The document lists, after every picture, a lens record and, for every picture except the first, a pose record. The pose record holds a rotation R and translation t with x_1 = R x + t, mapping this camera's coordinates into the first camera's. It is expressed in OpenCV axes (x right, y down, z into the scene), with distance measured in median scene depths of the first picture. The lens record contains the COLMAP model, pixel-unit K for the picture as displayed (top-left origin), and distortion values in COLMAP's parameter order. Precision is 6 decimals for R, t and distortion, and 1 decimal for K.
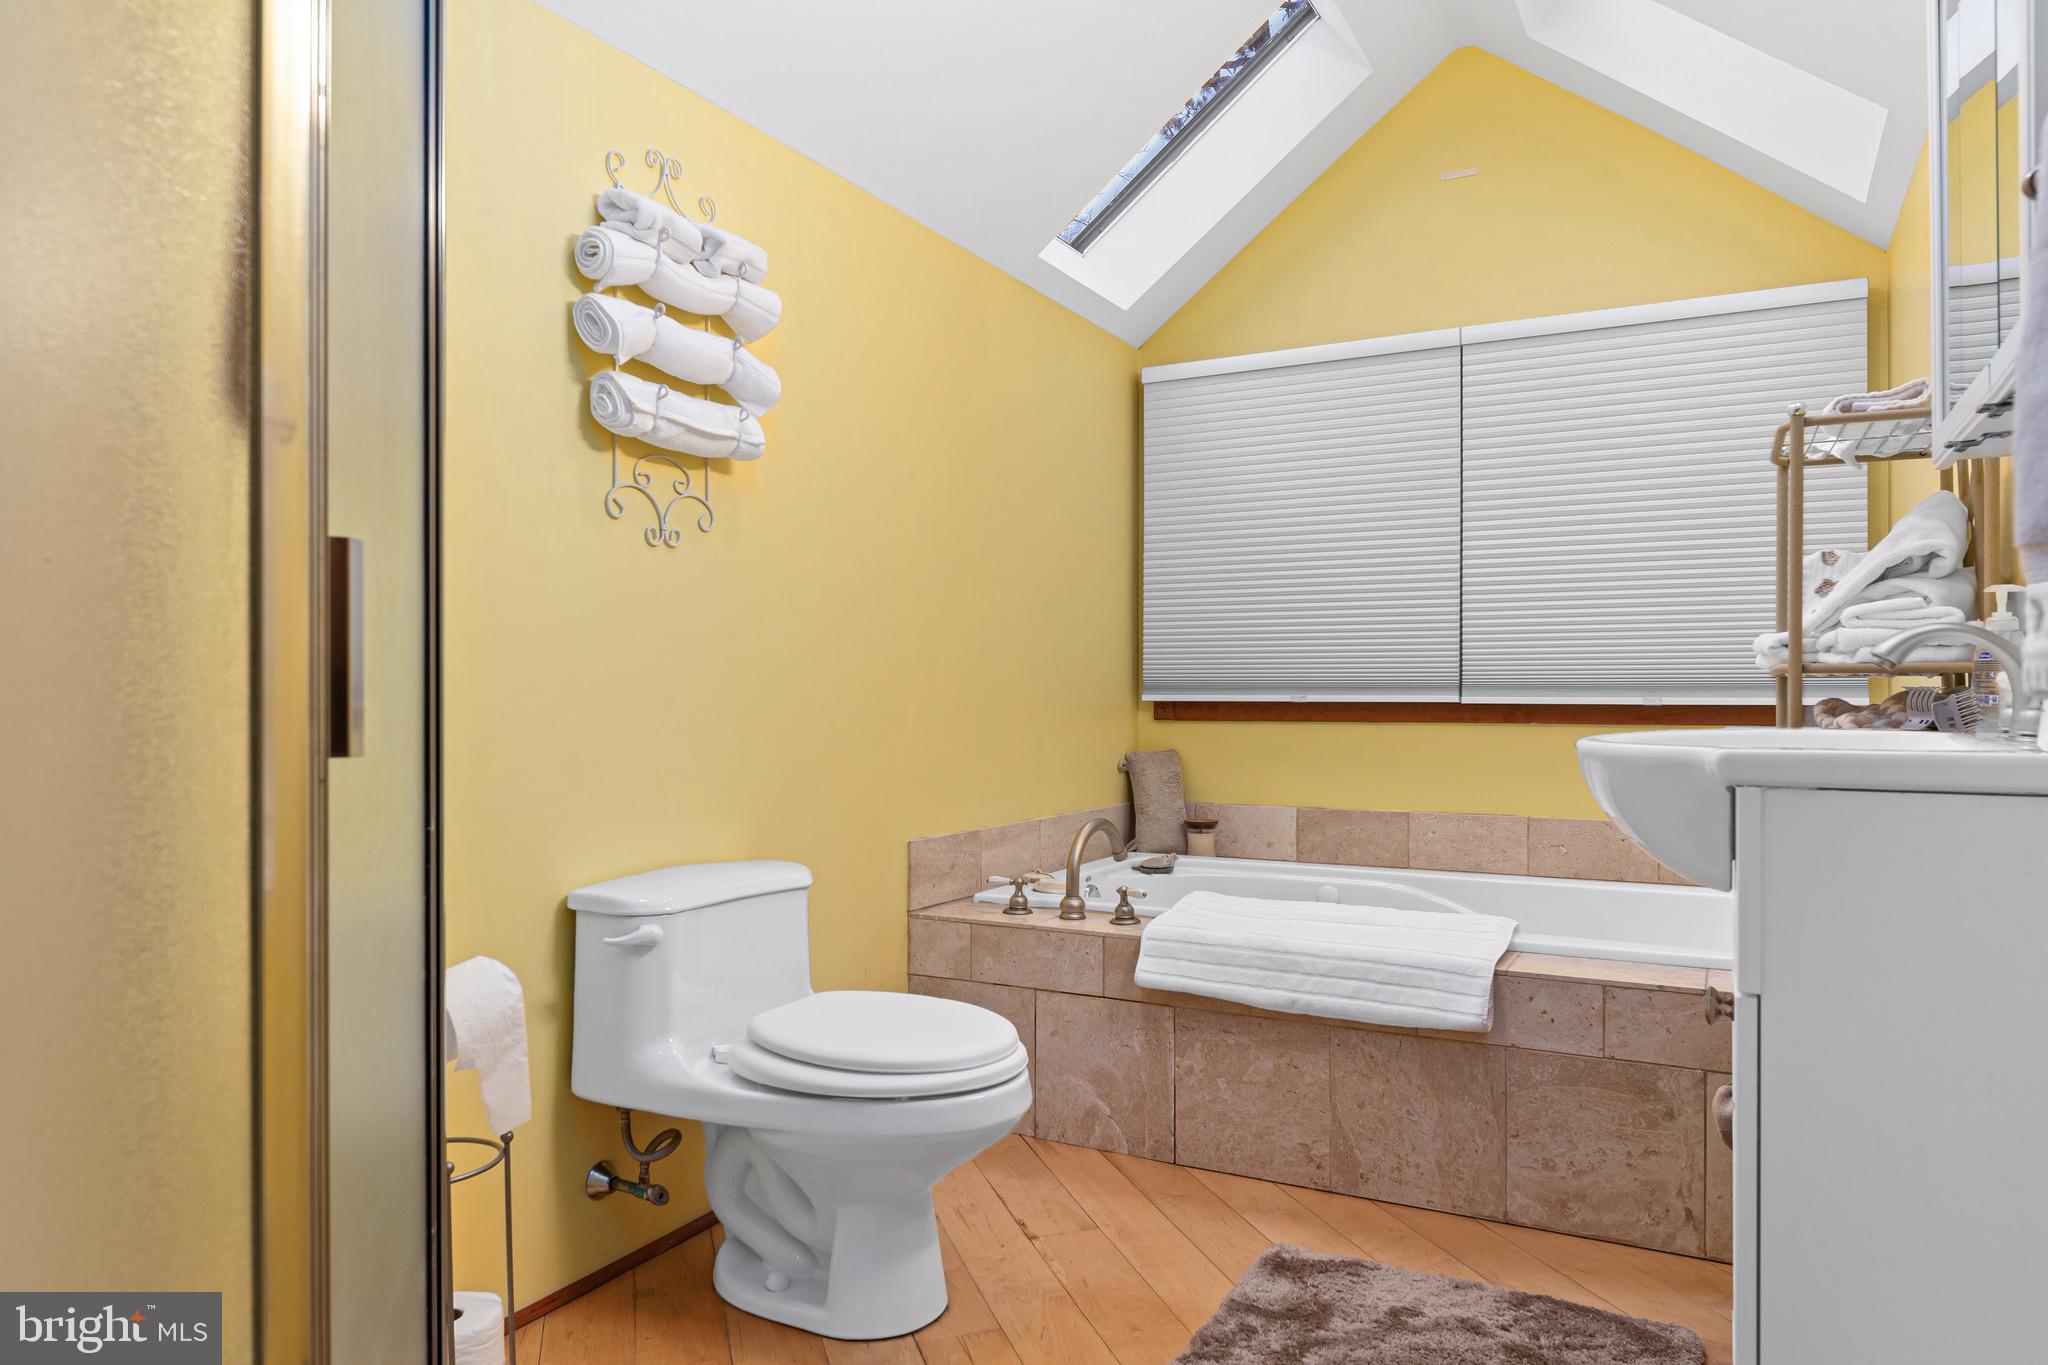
lens RADIAL K [[1340.6, 0, 1023.0], [0, 1340.6, 683.2], [0, 0, 1]] dist [0.013917, -0.011504]
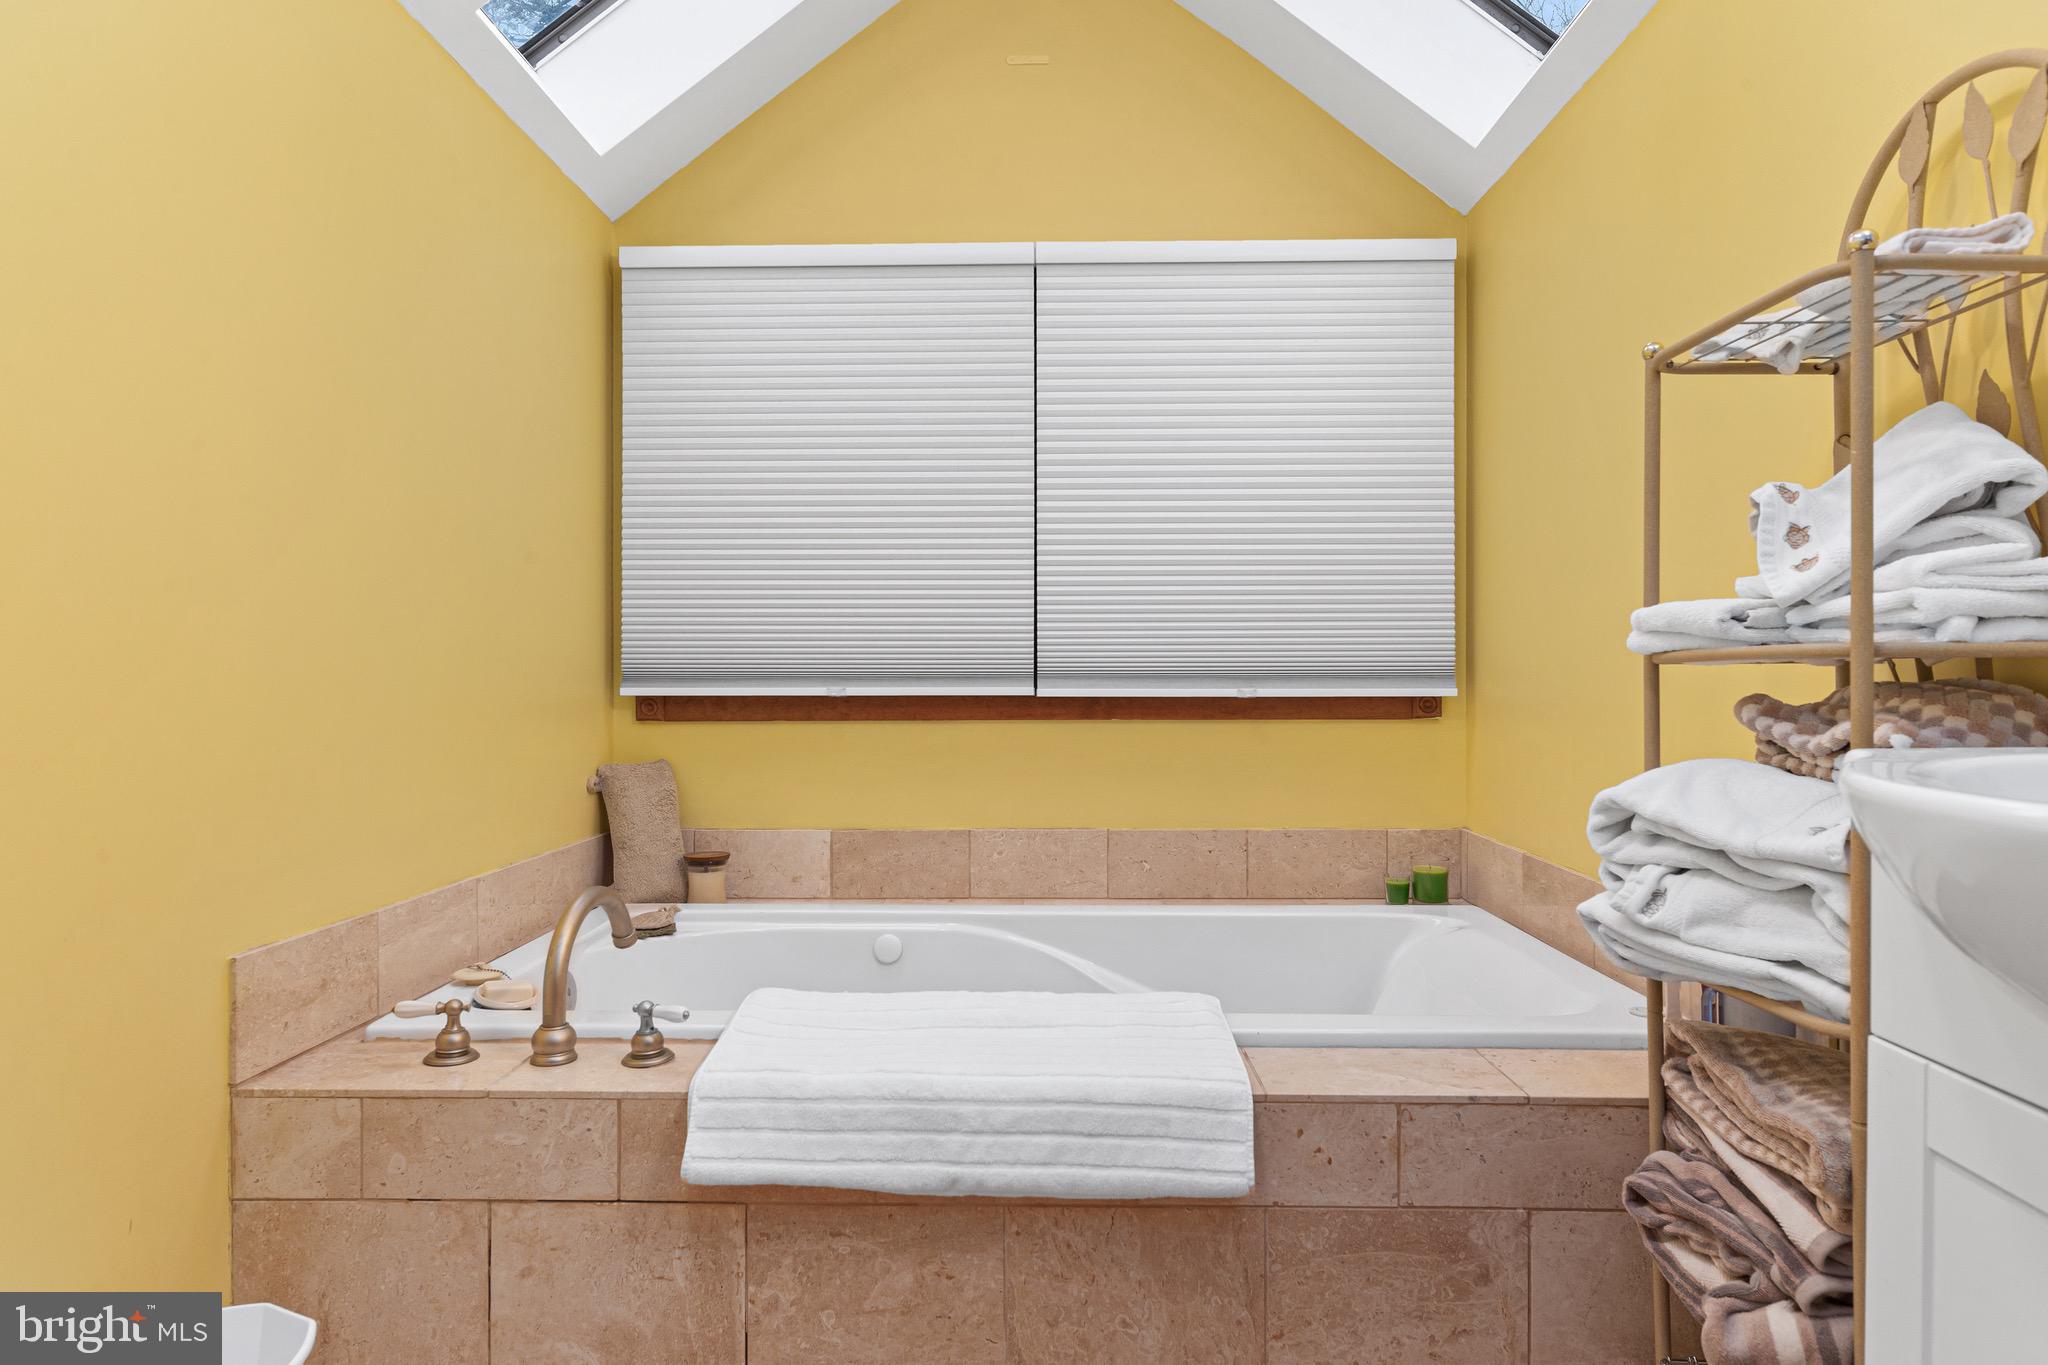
lens RADIAL K [[1214.1, 0, 1031.7], [0, 1214.1, 675.1], [0, 0, 1]] dist [0.004828, -0.001653]
pose [[0.889339, 0.000561, 0.457249, -0.021732], [-0.001662, 0.999997, 0.002005, 0.000418], [-0.457246, -0.002543, 0.889337, 0.409320]]
